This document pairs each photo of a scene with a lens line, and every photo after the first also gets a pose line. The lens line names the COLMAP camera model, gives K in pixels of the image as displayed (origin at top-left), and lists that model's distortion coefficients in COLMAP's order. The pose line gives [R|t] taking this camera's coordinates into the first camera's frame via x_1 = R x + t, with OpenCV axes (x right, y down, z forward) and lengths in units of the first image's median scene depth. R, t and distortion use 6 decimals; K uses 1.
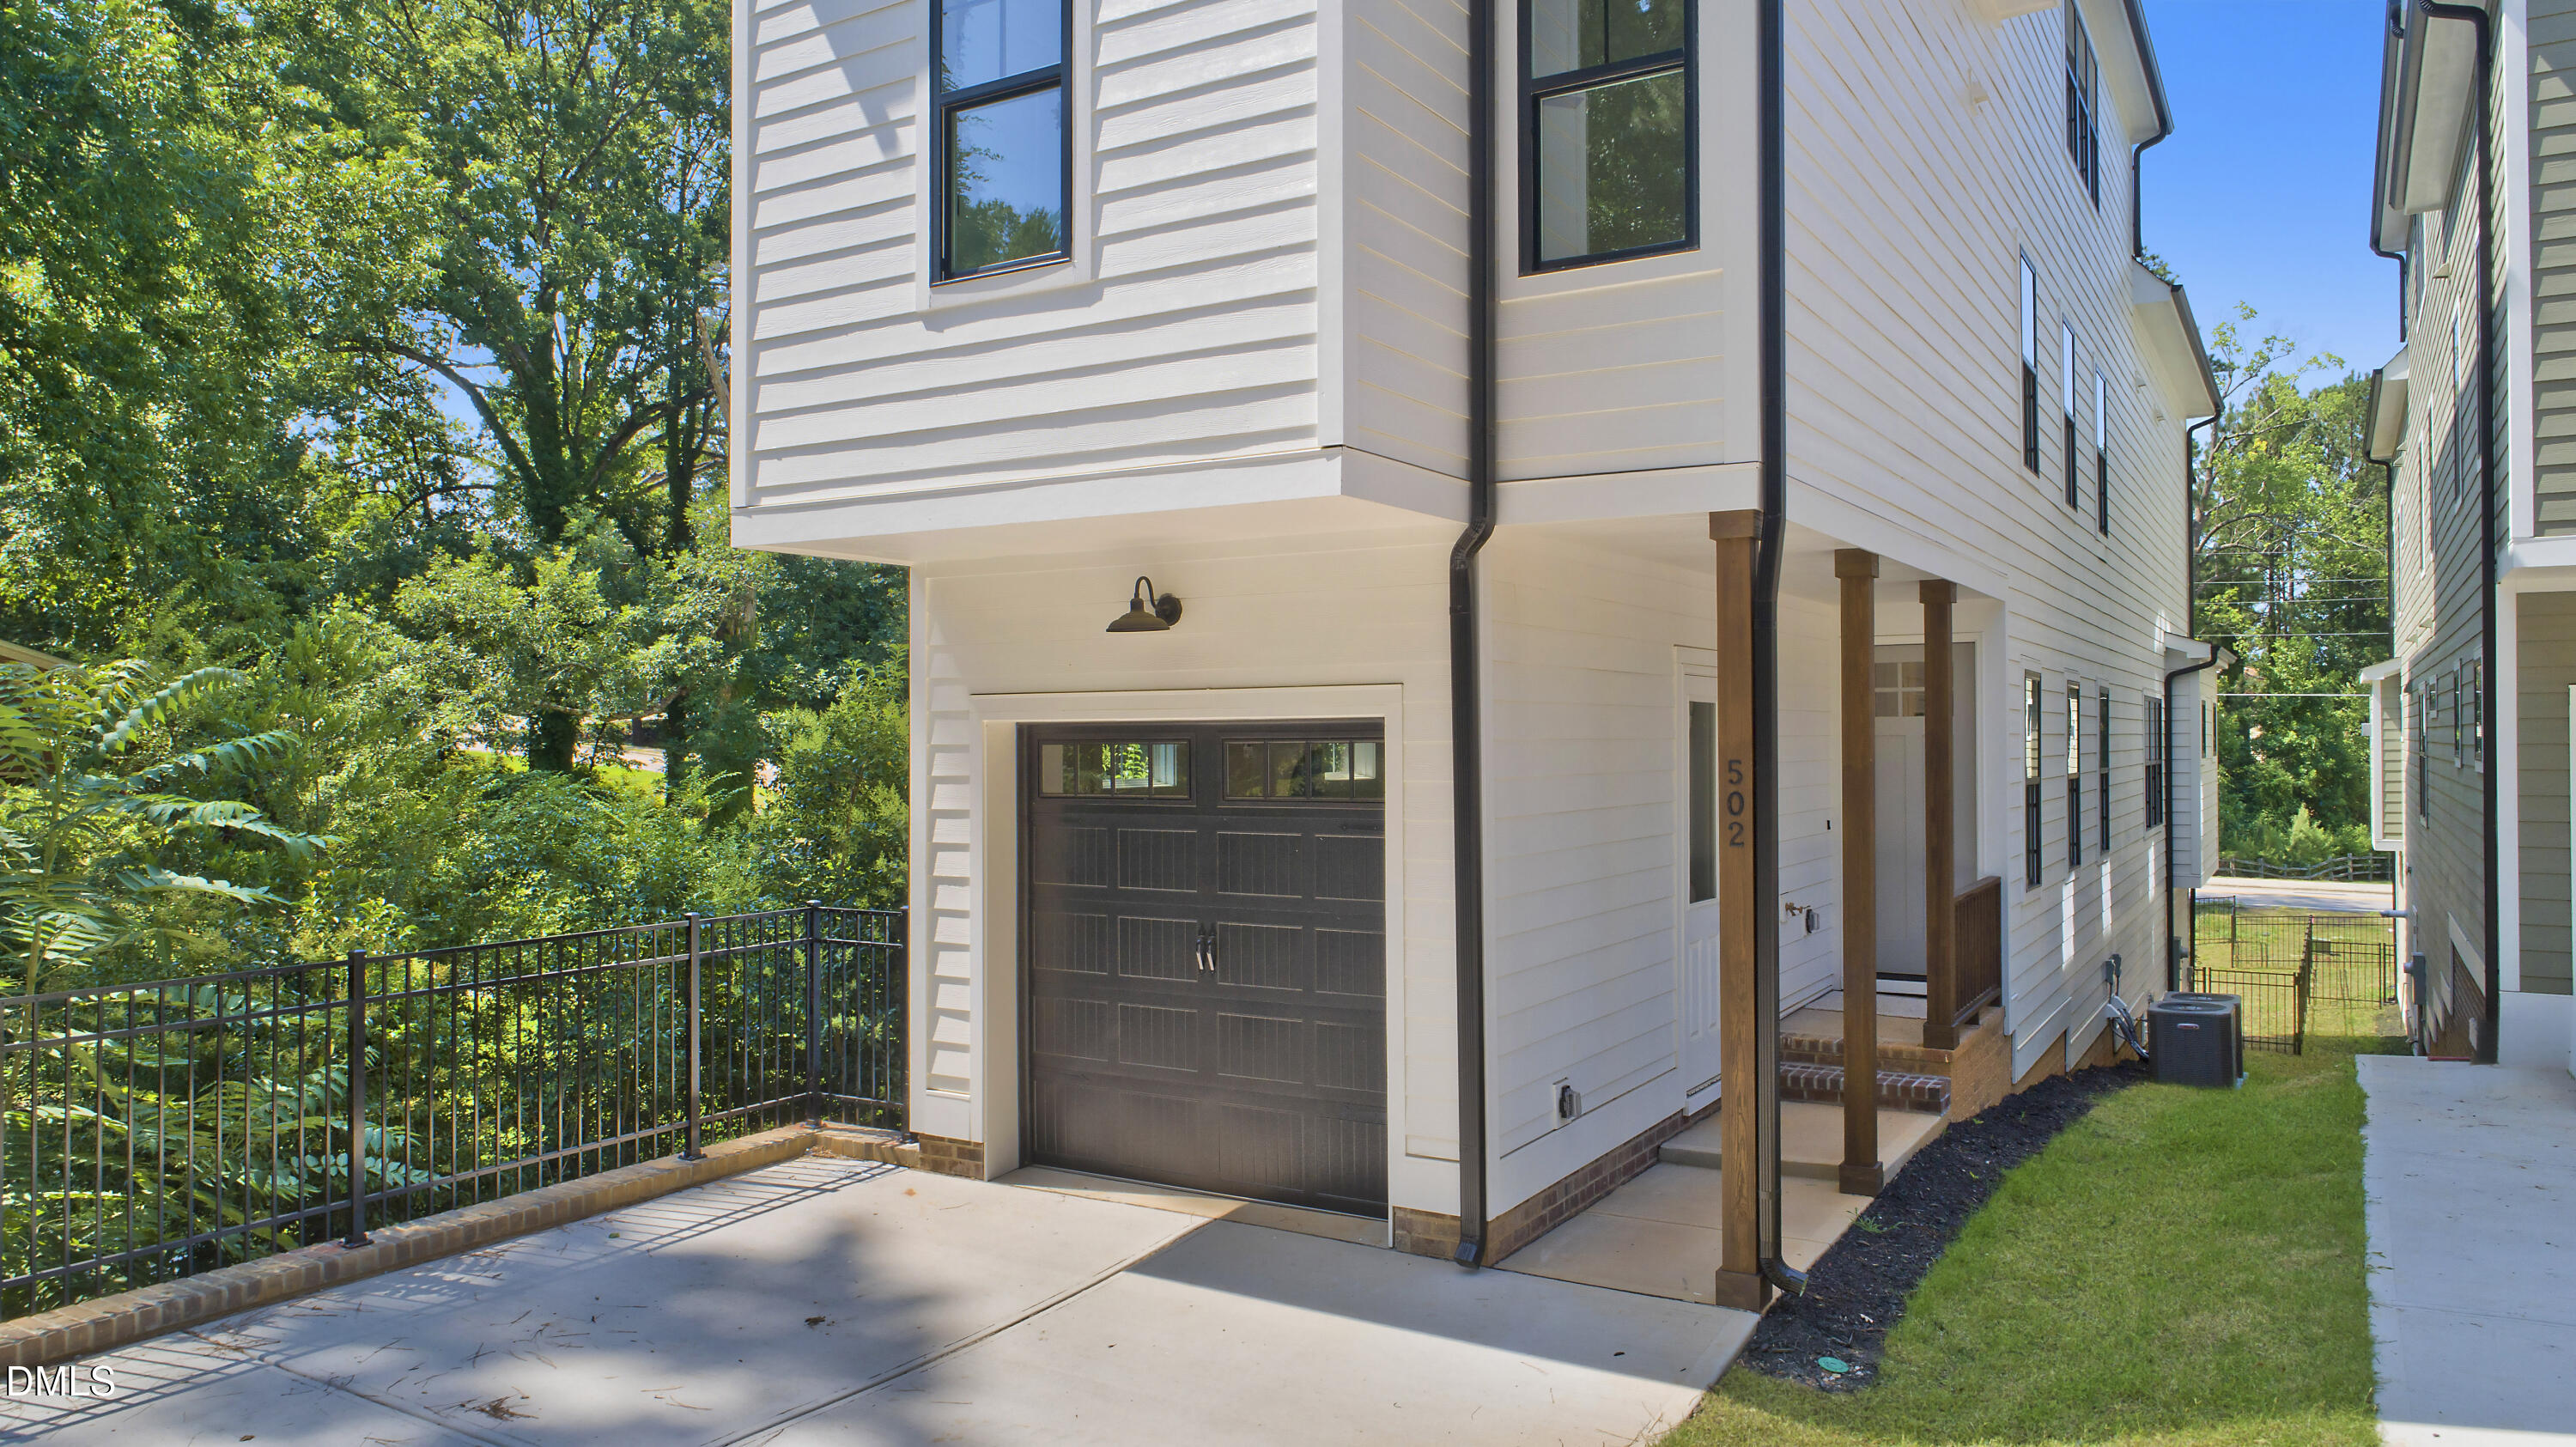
lens RADIAL K [[1730.4, 0, 1301.8], [0, 1730.4, 681.9], [0, 0, 1]] dist [-0.004492, -0.002665]
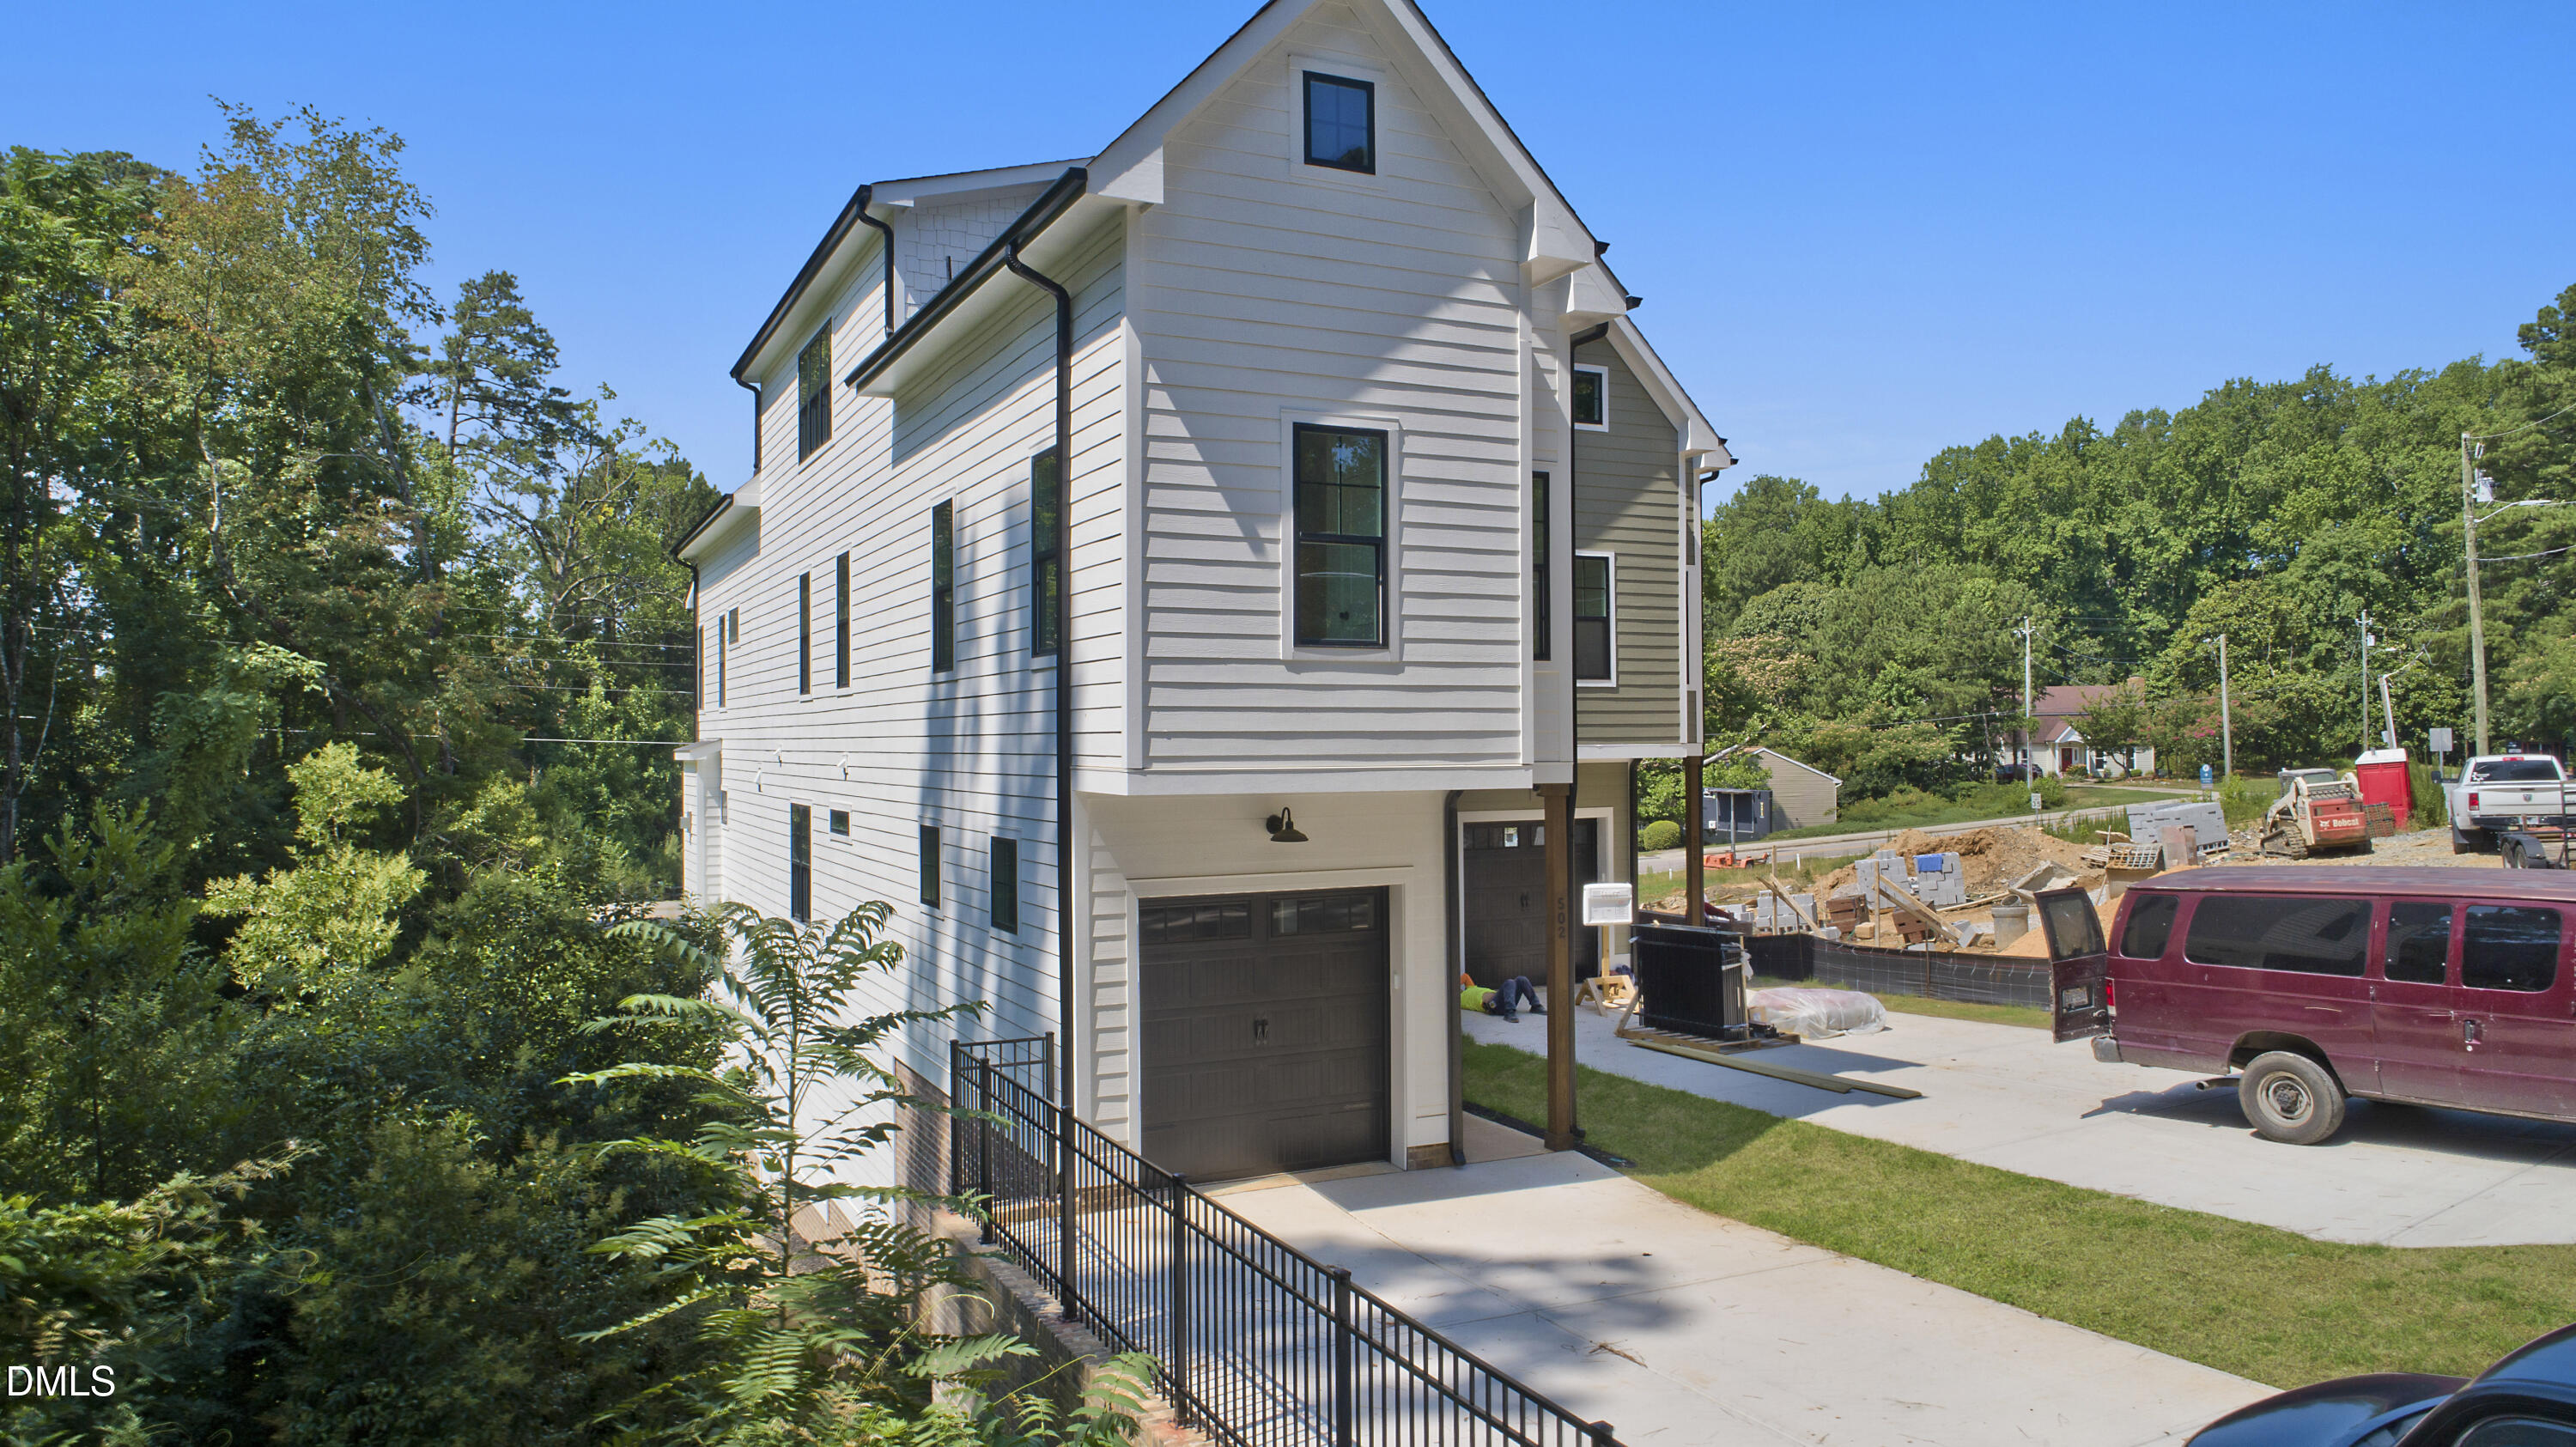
lens RADIAL K [[1732.6, 0, 1306.9], [0, 1732.6, 721.6], [0, 0, 1]] dist [-0.004320, -0.003889]
pose [[0.541015, 0.011244, 0.840938, -1.455926], [-0.024361, 0.999701, 0.002306, -0.145250], [-0.840660, -0.021734, 0.541127, 0.077073]]
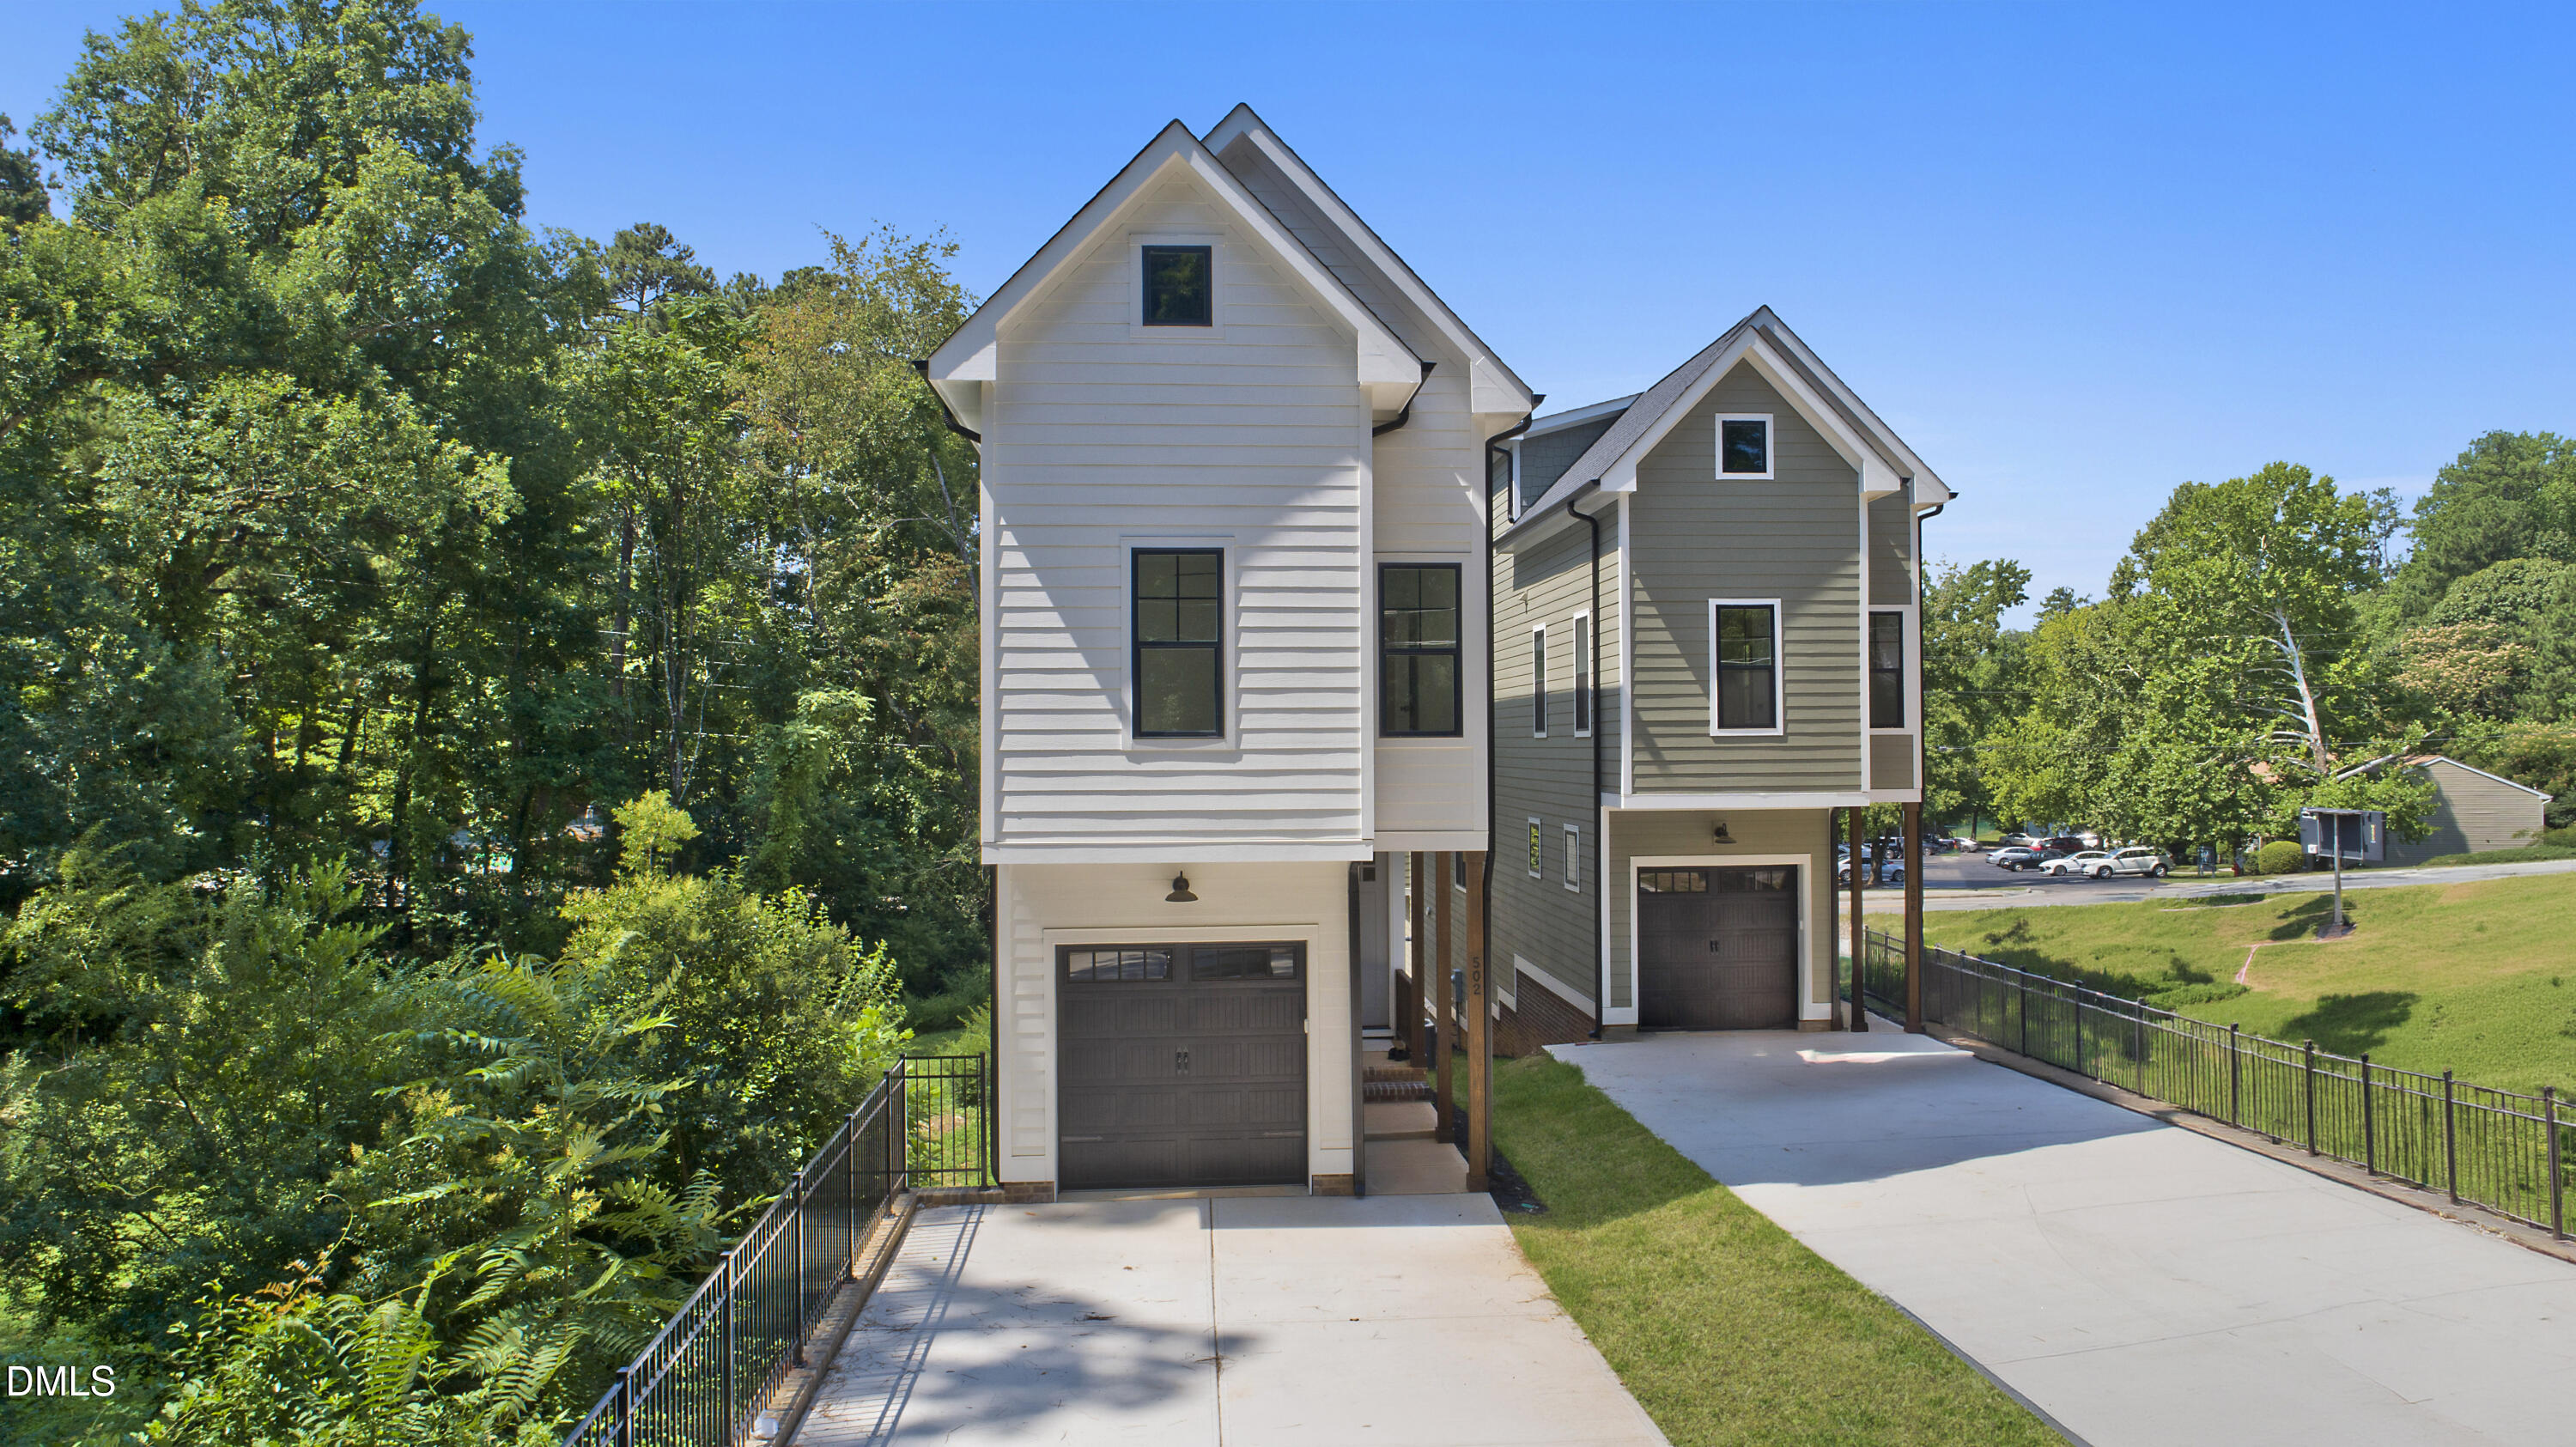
lens RADIAL K [[1745.8, 0, 1308.7], [0, 1745.8, 694.3], [0, 0, 1]] dist [-0.008378, 0.000215]
pose [[0.814362, 0.015364, 0.580154, -1.086835], [-0.016751, 0.999855, -0.002966, -0.250231], [-0.580116, -0.007303, 0.814501, -0.657540]]
